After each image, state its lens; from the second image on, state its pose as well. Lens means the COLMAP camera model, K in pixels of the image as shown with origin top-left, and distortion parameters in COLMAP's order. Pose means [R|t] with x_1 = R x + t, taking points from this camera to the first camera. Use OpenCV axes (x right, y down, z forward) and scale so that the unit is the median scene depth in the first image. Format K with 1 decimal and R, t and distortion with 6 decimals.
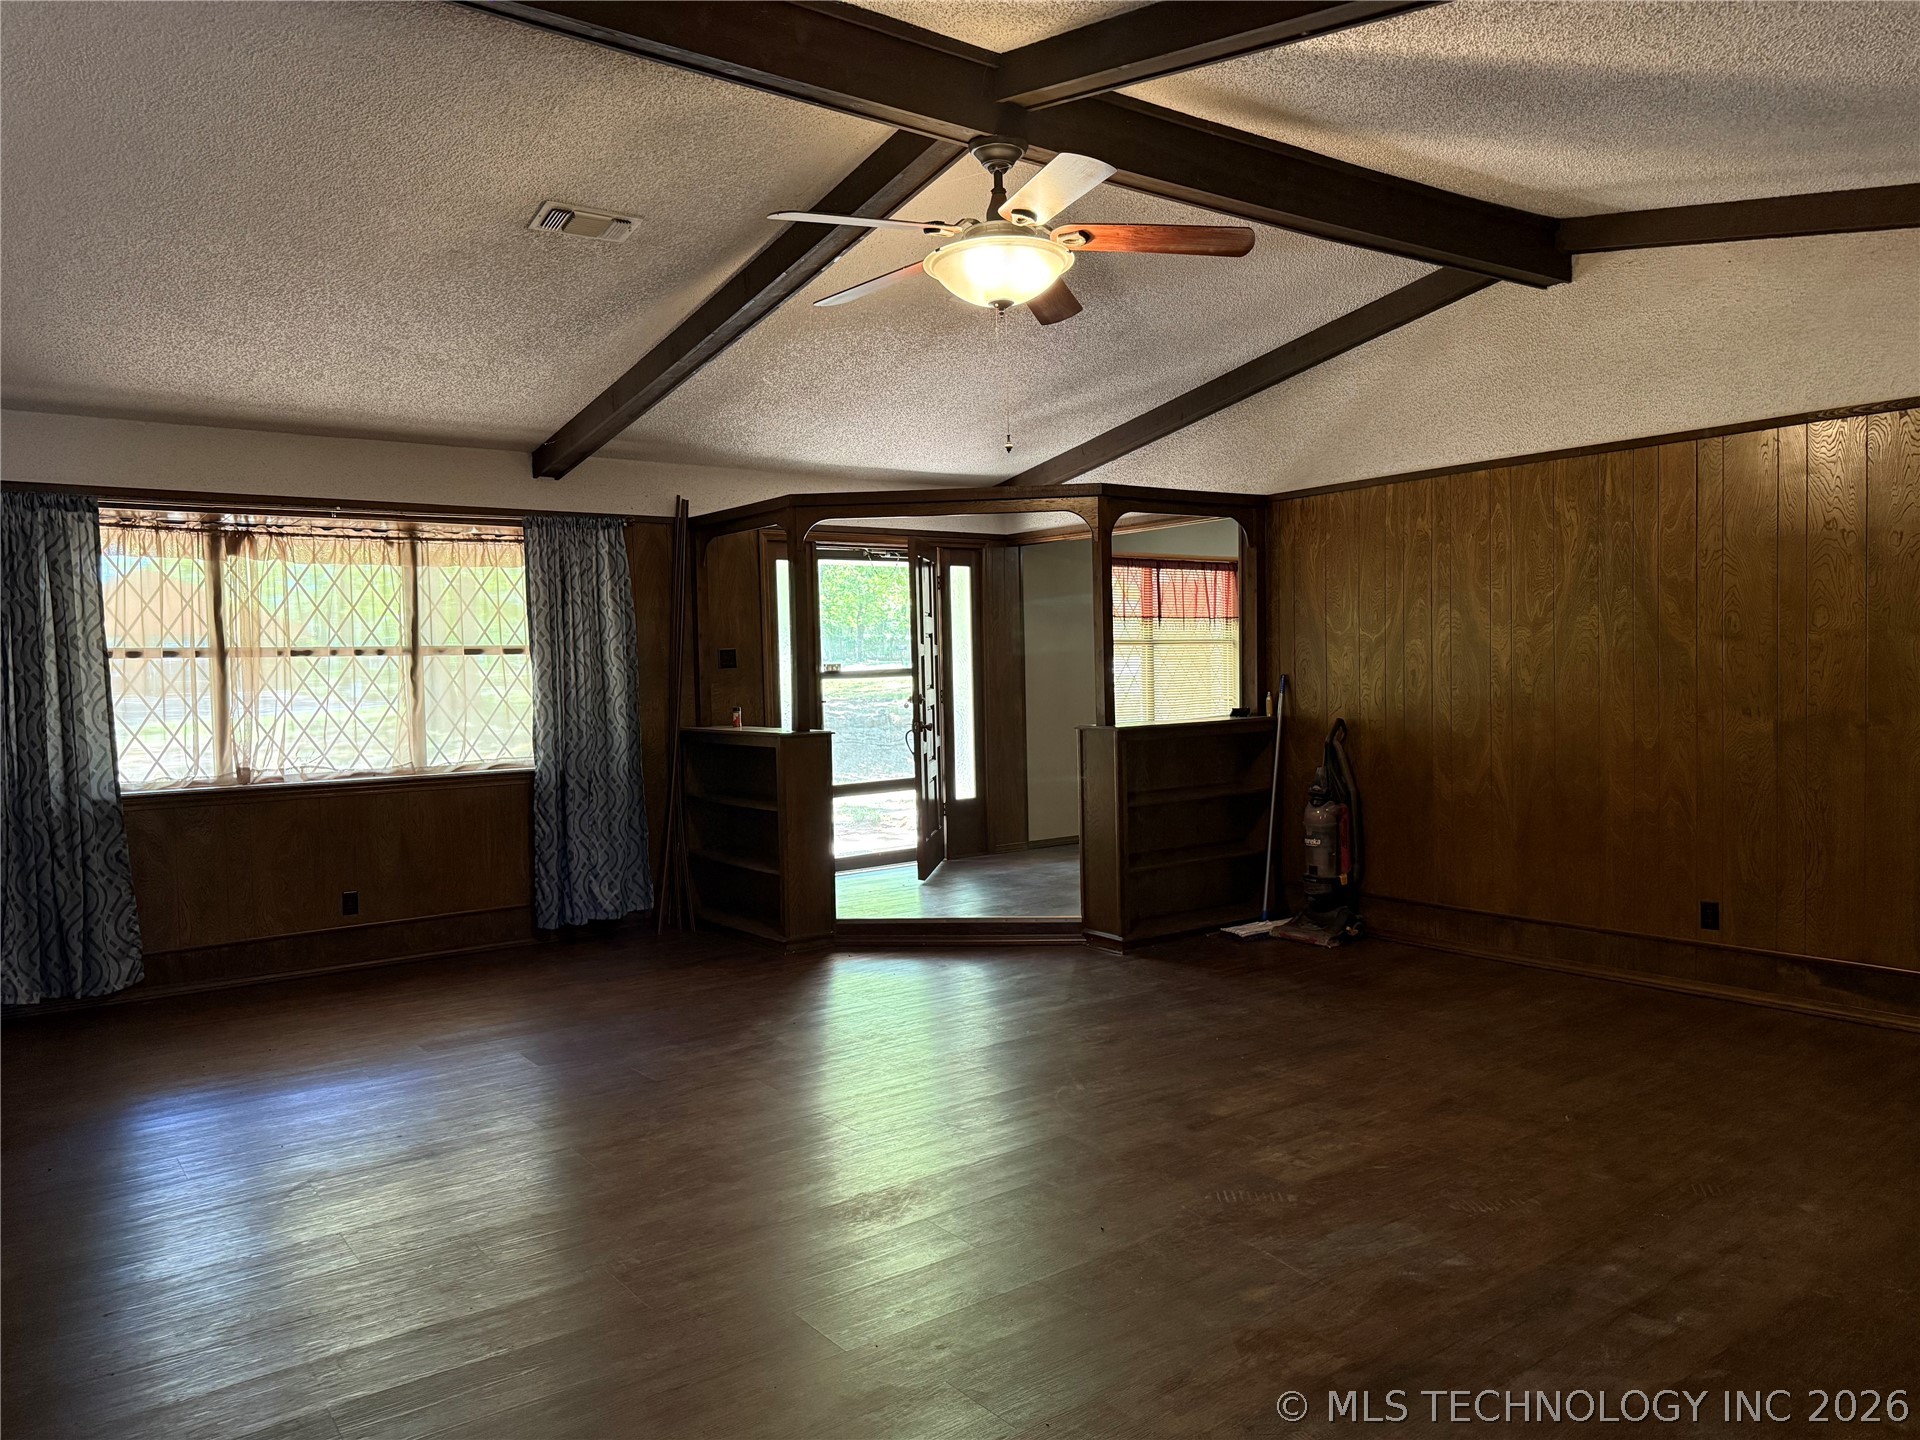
lens RADIAL K [[1346.9, 0, 972.8], [0, 1346.9, 729.8], [0, 0, 1]] dist [0.062538, -0.077235]
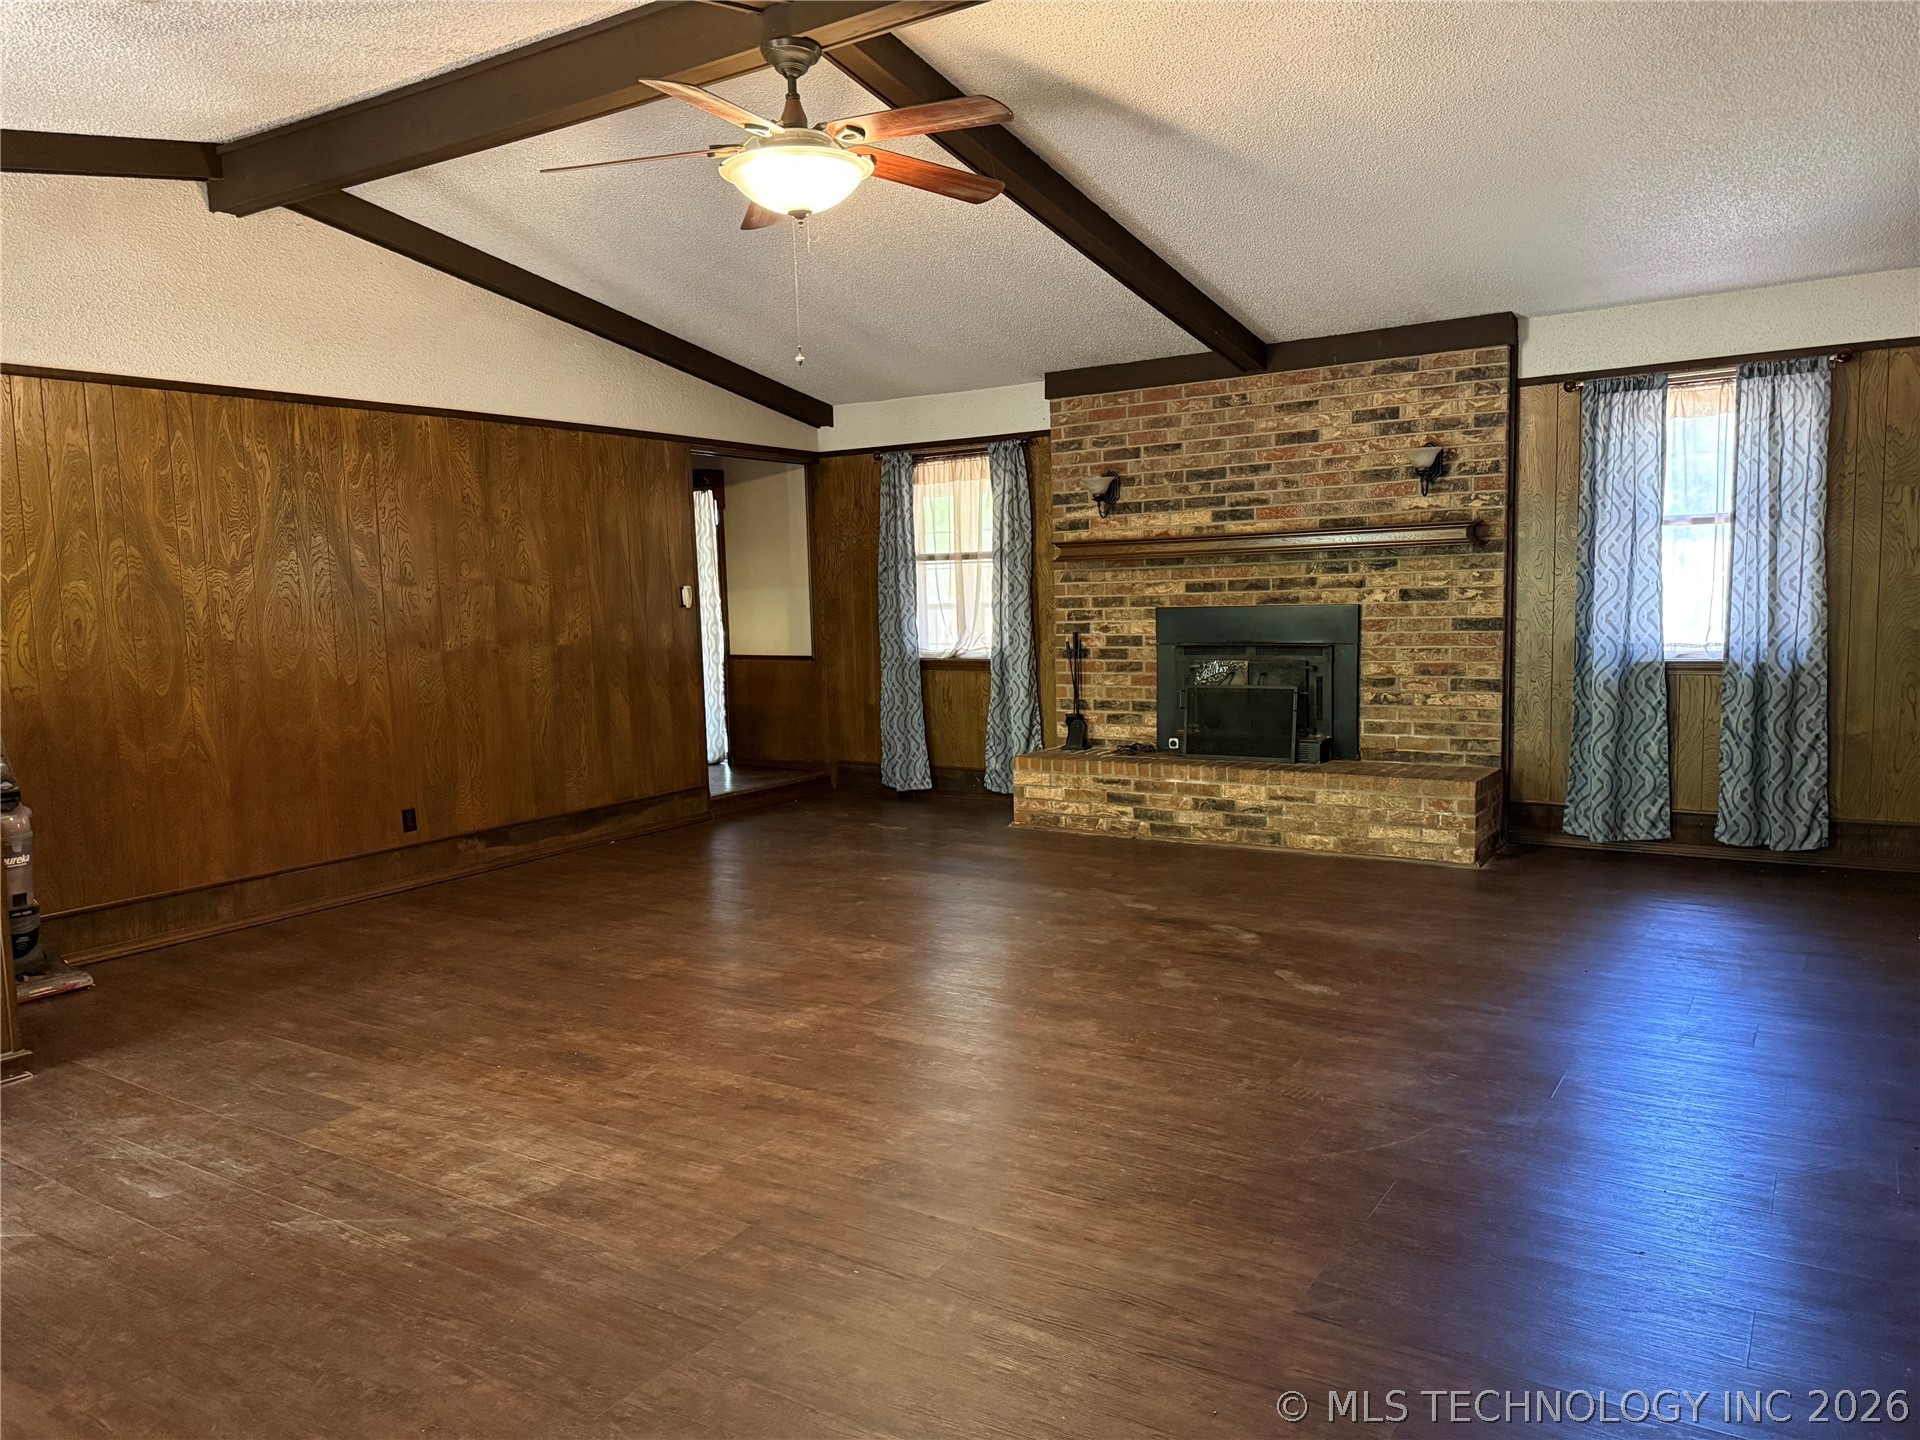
lens RADIAL K [[1346.9, 0, 956.7], [0, 1346.9, 735.8], [0, 0, 1]] dist [0.062538, -0.077235]
pose [[-0.338361, -0.074872, 0.938033, -0.713589], [0.082272, 0.990659, 0.108749, -0.024697], [-0.937413, 0.113971, -0.329040, 0.922700]]
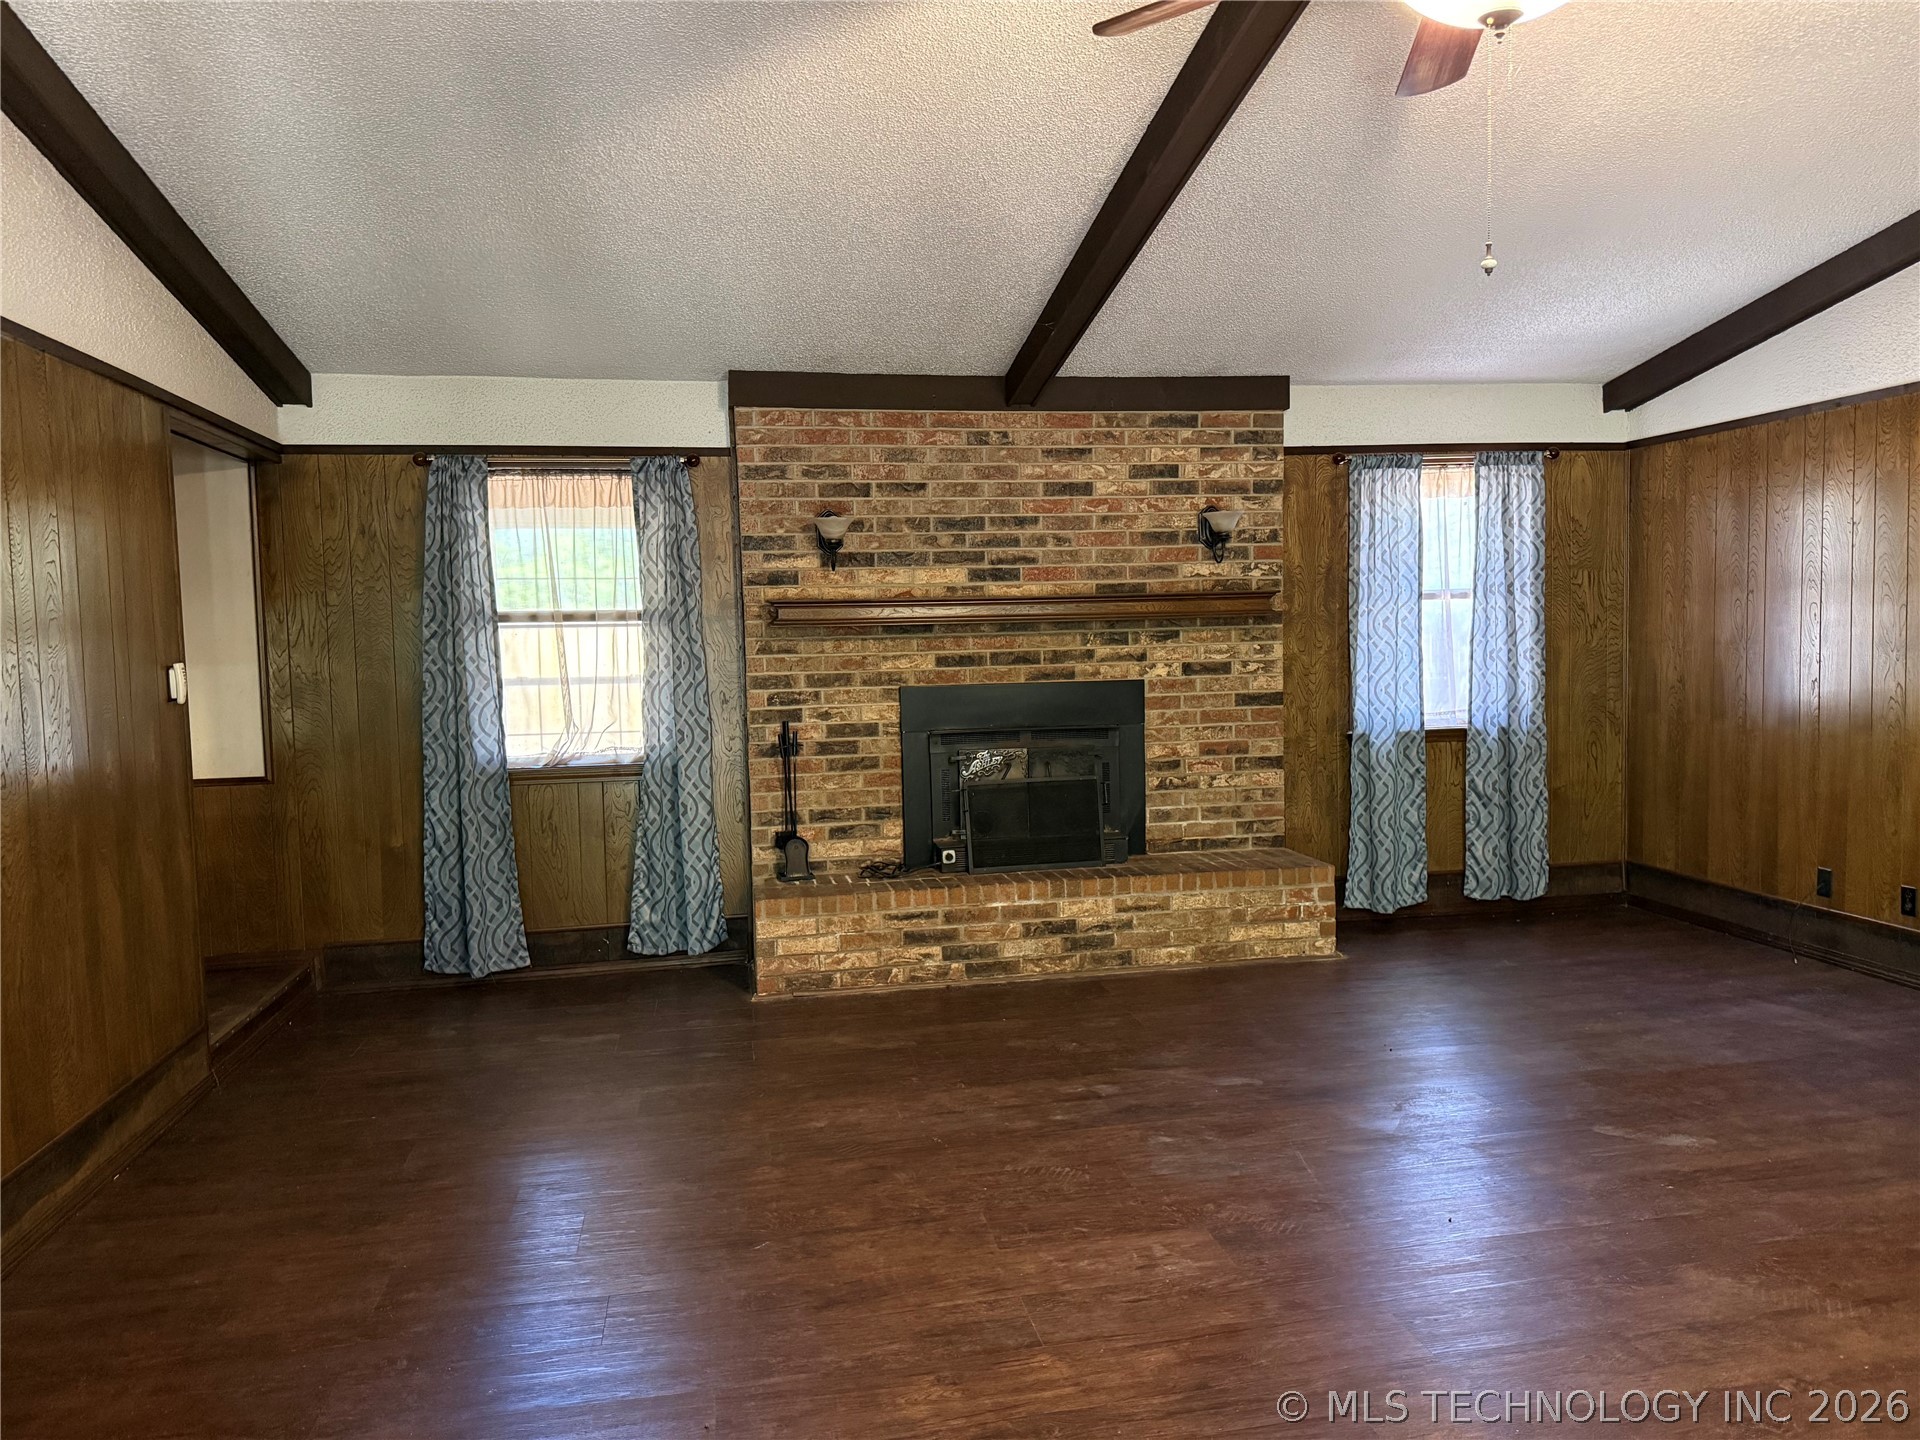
lens RADIAL K [[1346.9, 0, 987.9], [0, 1346.9, 716.5], [0, 0, 1]] dist [0.062538, -0.077235]
pose [[-0.900735, 0.014073, 0.434141, -0.021051], [0.063370, 0.993039, 0.099288, -0.066415], [-0.429722, 0.116944, -0.895356, 1.200790]]
